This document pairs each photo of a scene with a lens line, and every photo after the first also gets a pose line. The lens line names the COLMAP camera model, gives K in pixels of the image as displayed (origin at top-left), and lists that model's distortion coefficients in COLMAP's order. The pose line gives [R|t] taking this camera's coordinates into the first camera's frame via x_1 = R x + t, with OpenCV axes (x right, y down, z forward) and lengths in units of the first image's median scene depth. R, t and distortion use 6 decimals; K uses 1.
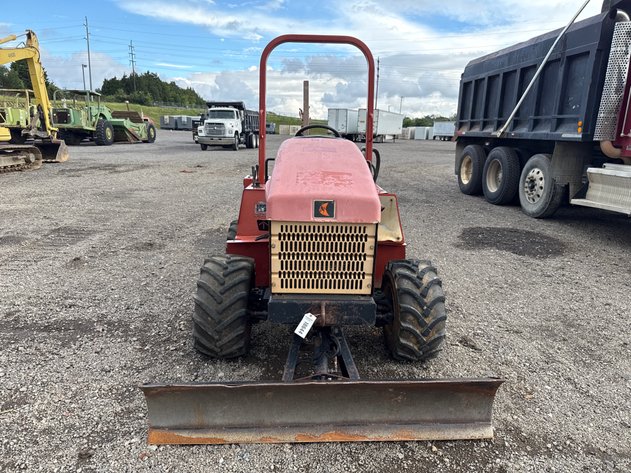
lens RADIAL K [[449.0, 0, 319.6], [0, 449.0, 226.8], [0, 0, 1]] dist [0.027820, -0.039199]
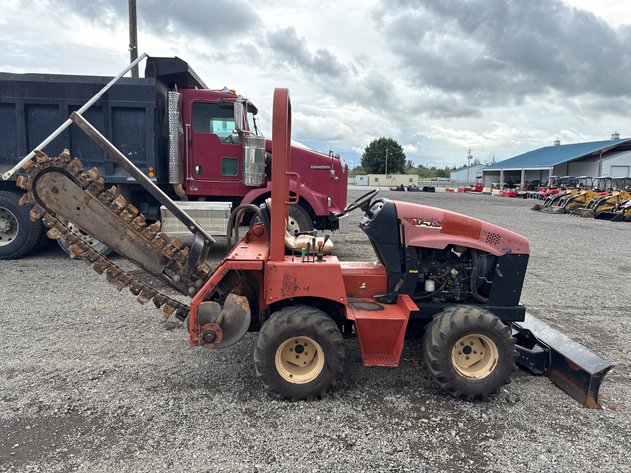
lens RADIAL K [[435.8, 0, 315.5], [0, 435.8, 236.5], [0, 0, 1]] dist [0.002279, -0.000192]
pose [[-0.003775, -0.153534, 0.988136, -0.531989], [0.183315, 0.971292, 0.151617, -0.145649], [-0.983047, 0.181712, 0.024479, 0.554447]]
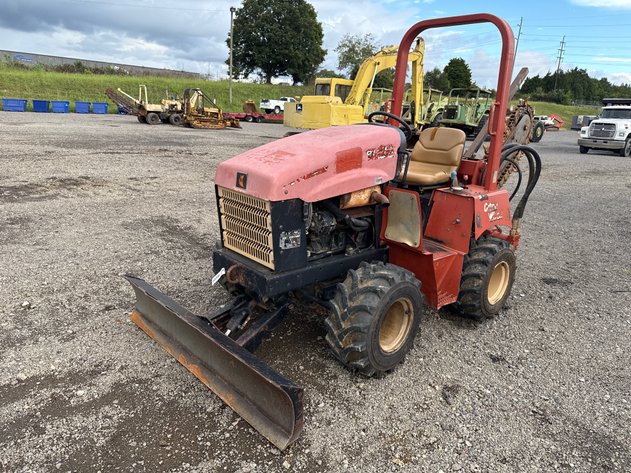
lens RADIAL K [[449.0, 0, 319.6], [0, 449.0, 226.8], [0, 0, 1]] dist [0.027820, -0.039199]
pose [[0.654644, 0.203581, -0.728008, 0.323240], [-0.201887, 0.975158, 0.091153, -0.022657], [0.728480, 0.087302, 0.679482, 0.128757]]
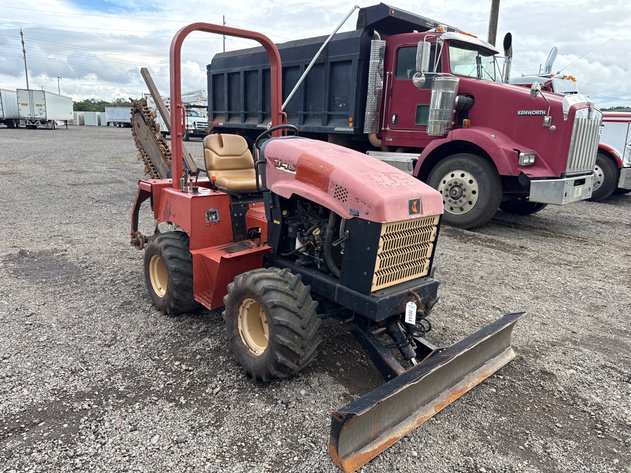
lens RADIAL K [[442.7, 0, 315.5], [0, 442.7, 236.5], [0, 0, 1]] dist [0.024441, -0.000003]
pose [[0.771985, -0.148937, 0.617946, -0.287130], [0.116587, 0.988847, 0.092682, -0.032000], [-0.624858, 0.000495, 0.780739, 0.098045]]
